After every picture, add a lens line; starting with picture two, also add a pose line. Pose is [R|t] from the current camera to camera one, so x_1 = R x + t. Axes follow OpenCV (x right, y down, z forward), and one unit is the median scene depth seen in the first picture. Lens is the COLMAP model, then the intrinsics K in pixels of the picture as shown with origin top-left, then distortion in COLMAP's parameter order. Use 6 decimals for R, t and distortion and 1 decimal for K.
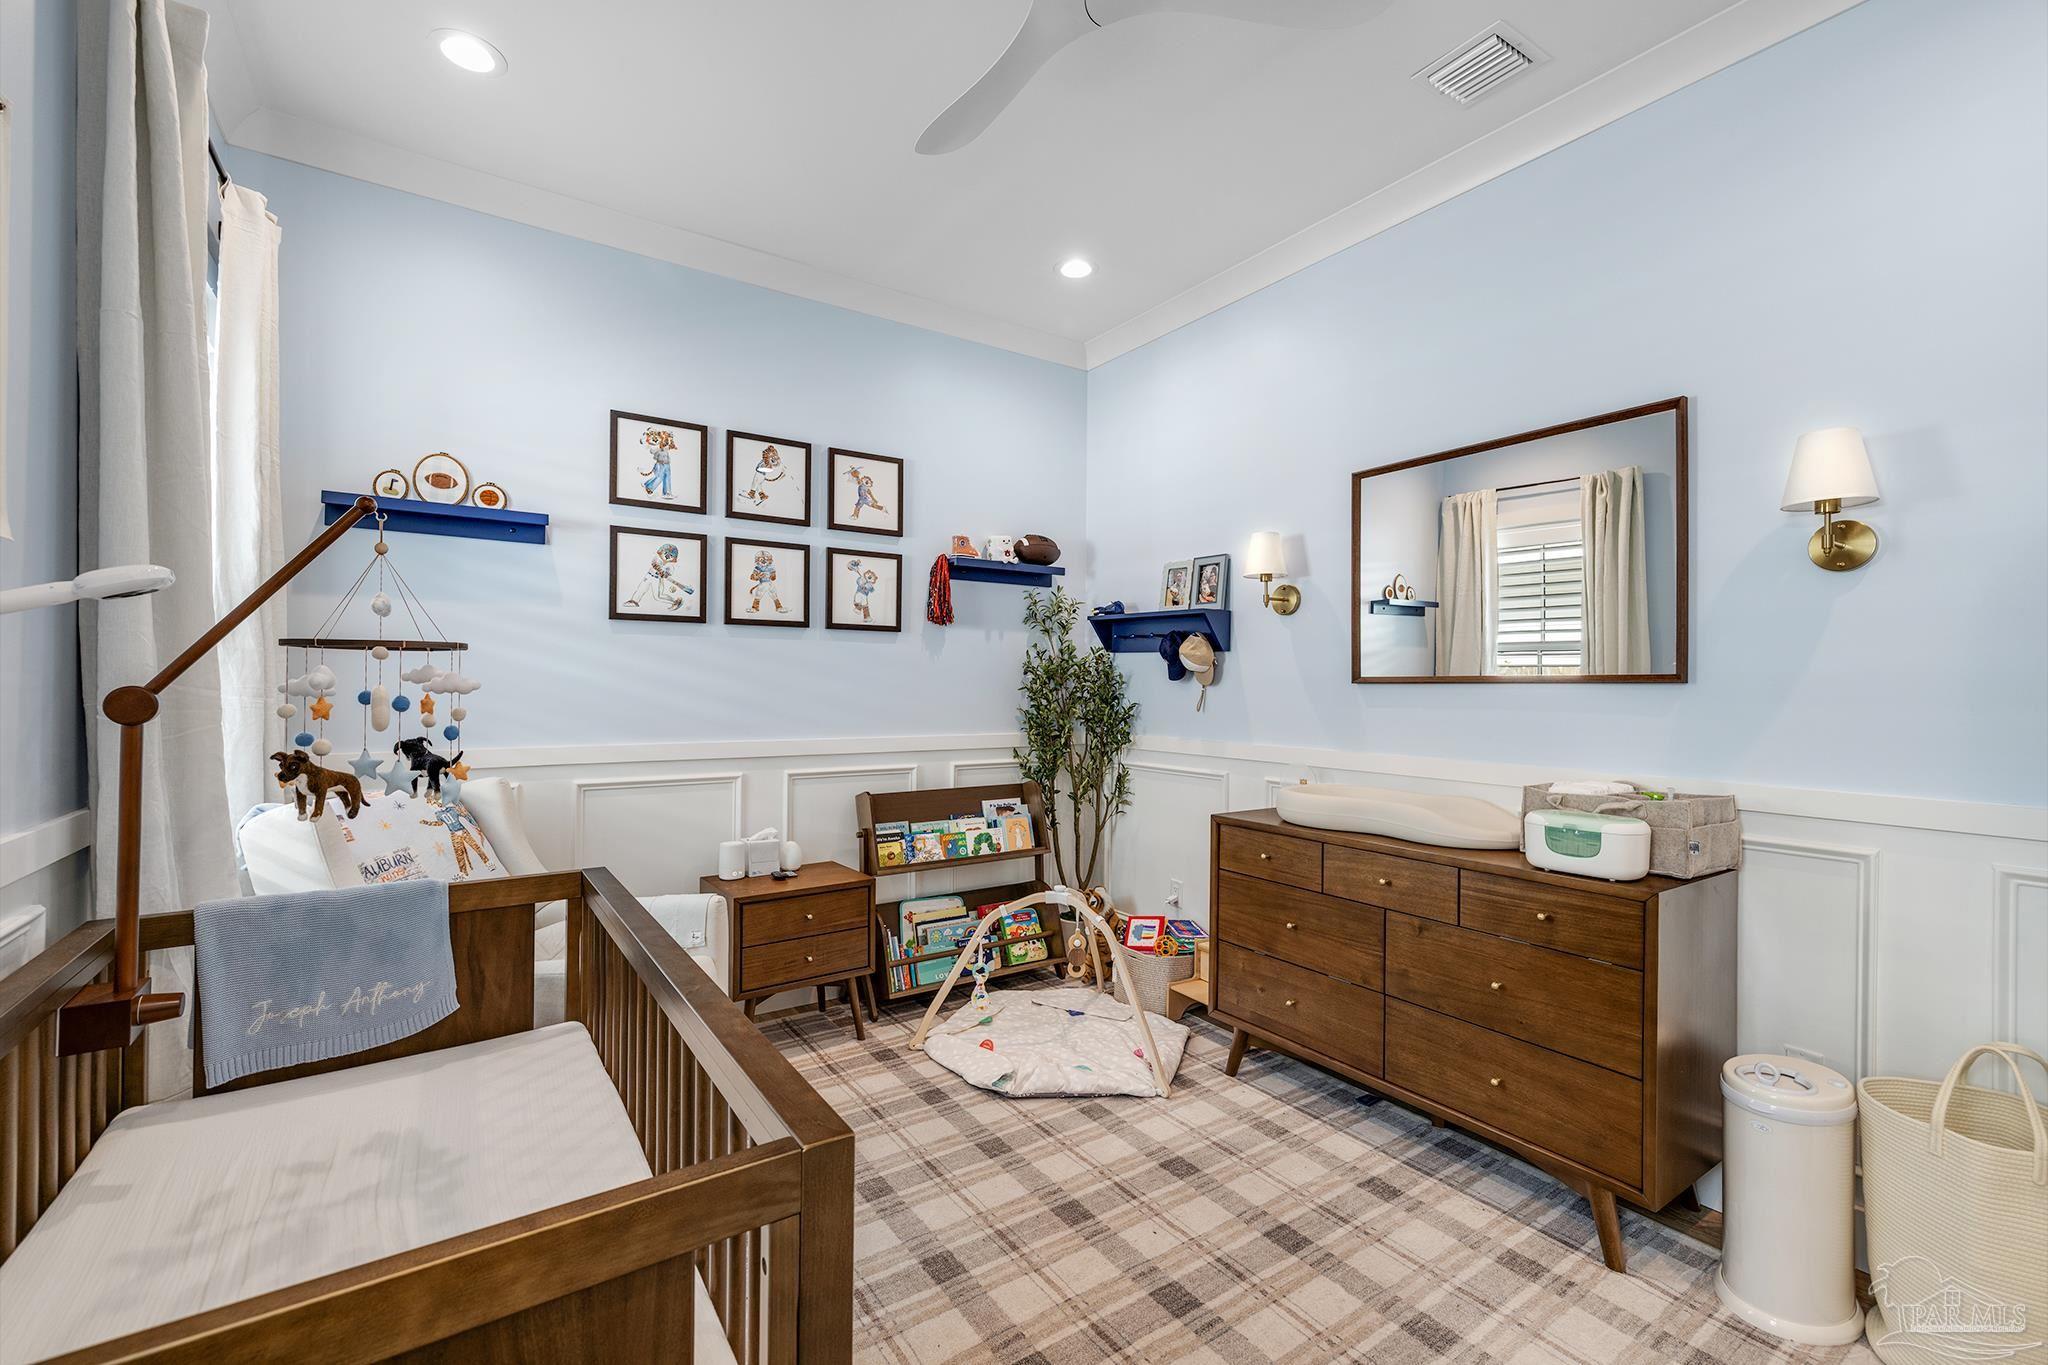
lens RADIAL K [[885.1, 0, 1024.0], [0, 885.1, 682.5], [0, 0, 1]] dist [0.000561, 0.000277]
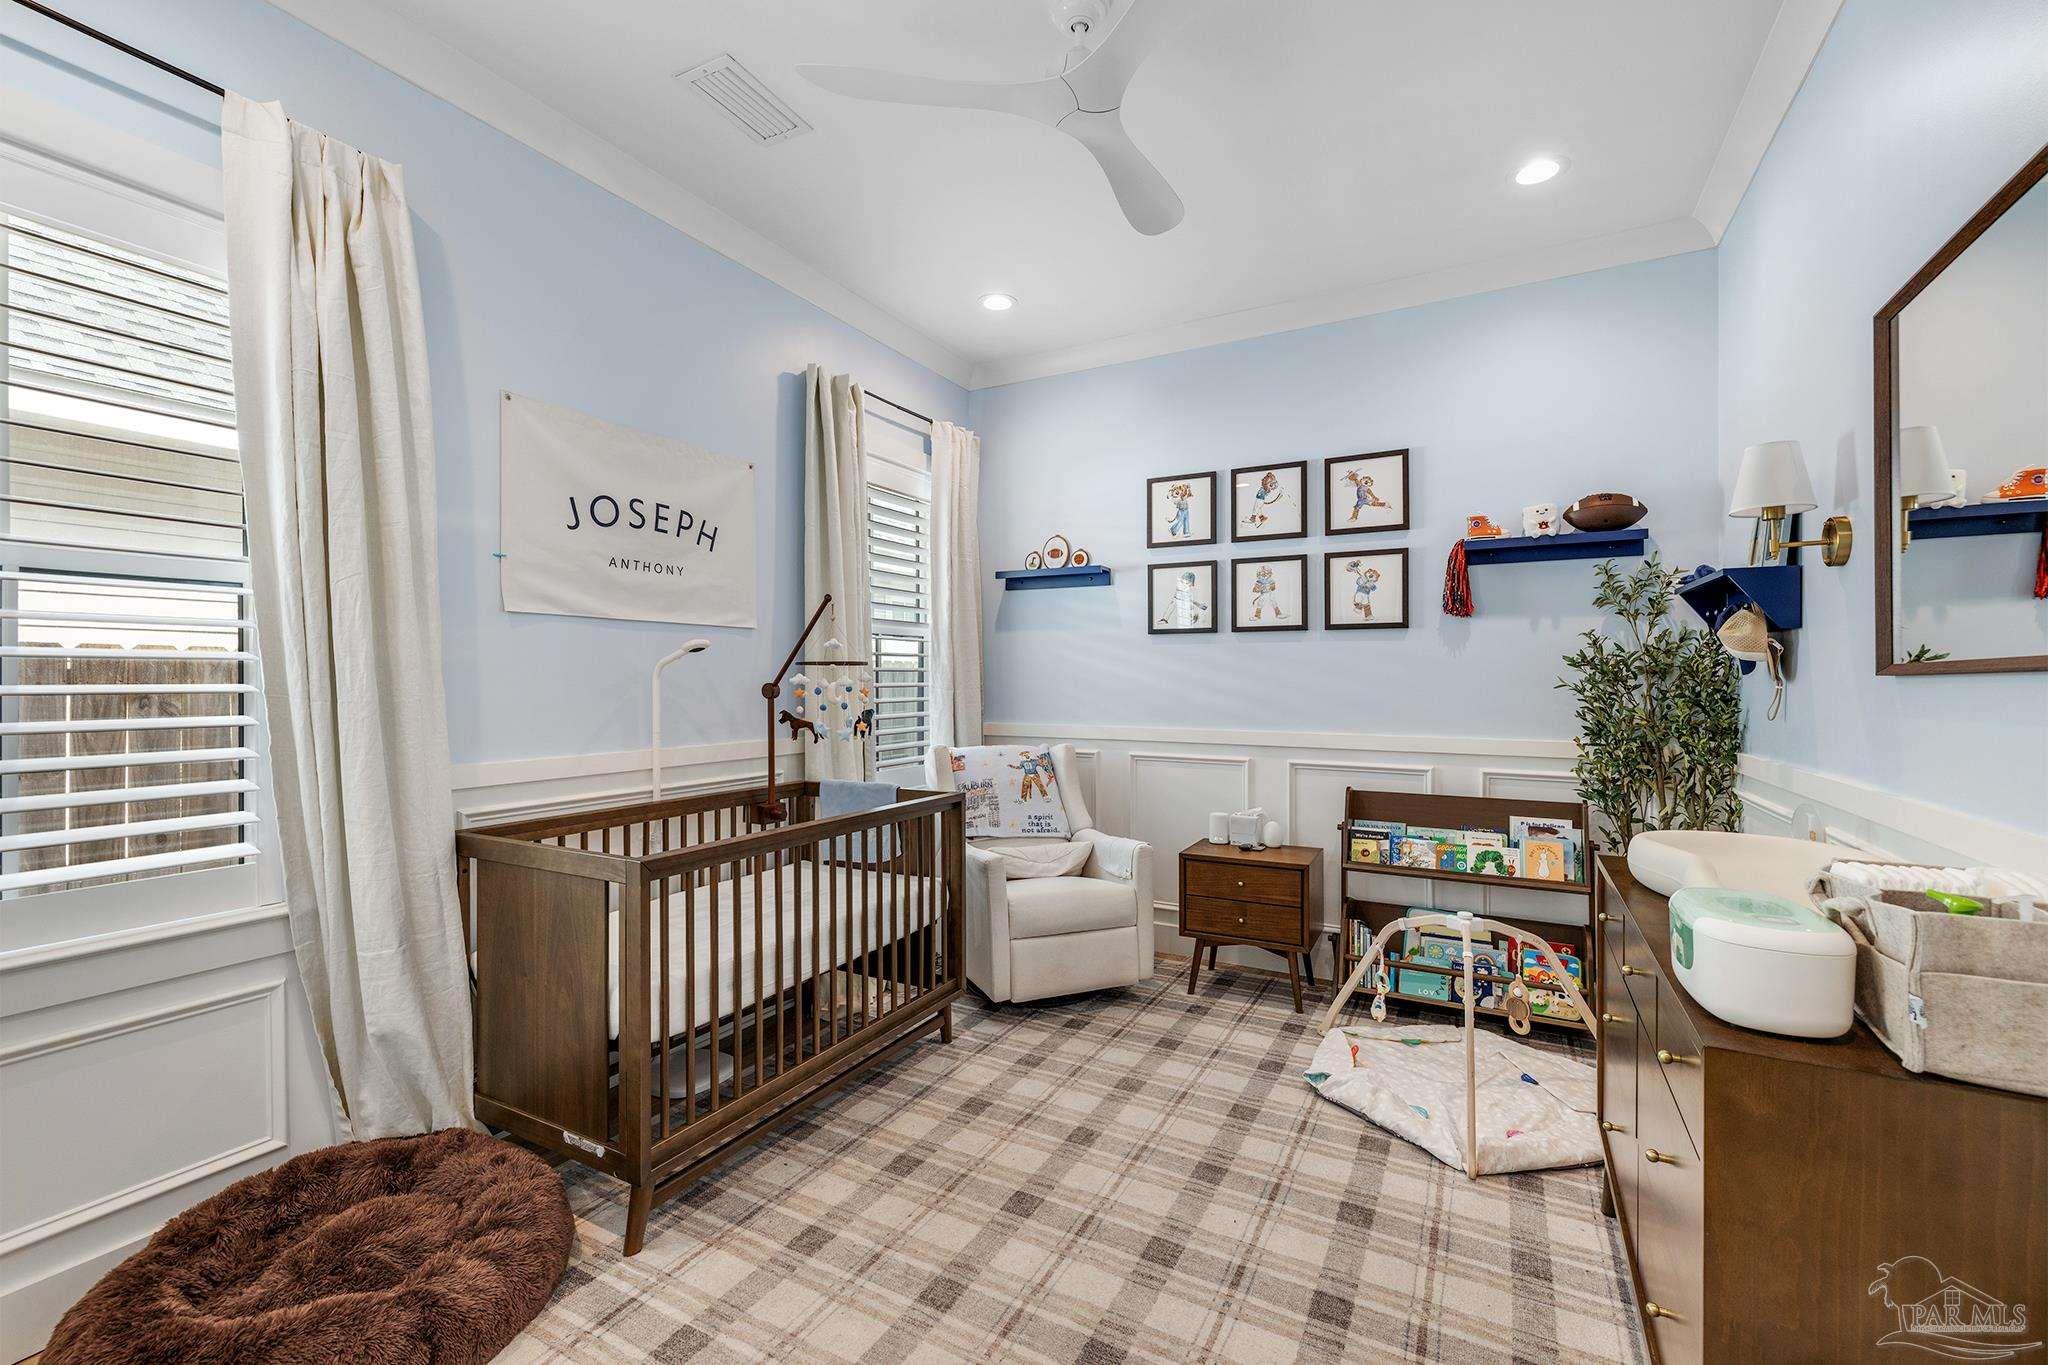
lens RADIAL K [[857.2, 0, 982.4], [0, 857.2, 686.4], [0, 0, 1]] dist [-0.000025, 0.000206]
pose [[0.426714, 0.000235, -0.904387, 0.534814], [0.002969, 0.999994, 0.001661, 0.004108], [0.904382, -0.003393, 0.426711, 0.188948]]
